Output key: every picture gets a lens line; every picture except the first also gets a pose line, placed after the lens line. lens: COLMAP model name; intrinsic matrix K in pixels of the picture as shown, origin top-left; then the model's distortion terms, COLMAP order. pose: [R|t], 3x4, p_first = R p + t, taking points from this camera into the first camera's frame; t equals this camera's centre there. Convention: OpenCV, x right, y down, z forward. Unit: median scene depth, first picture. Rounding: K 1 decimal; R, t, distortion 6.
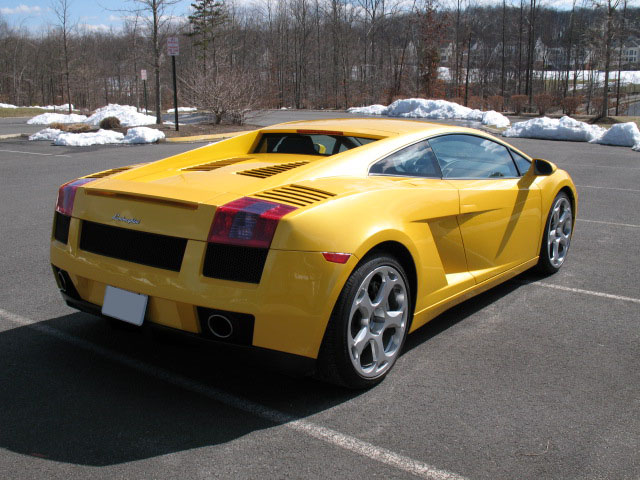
lens RADIAL K [[771.8, 0, 320.0], [0, 771.8, 241.7], [0, 0, 1]] dist [-0.099793, 0.000000]
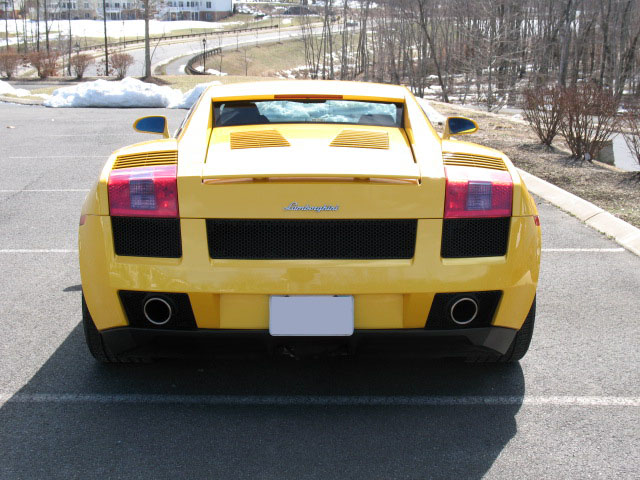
lens RADIAL K [[993.4, 0, 320.0], [0, 993.4, 238.6], [0, 0, 1]] dist [0.028942, 0.000000]
pose [[0.796309, -0.121200, 0.592623, -0.817241], [0.124853, 0.991557, 0.035023, -0.030040], [-0.591864, 0.046102, 0.804718, 0.154485]]
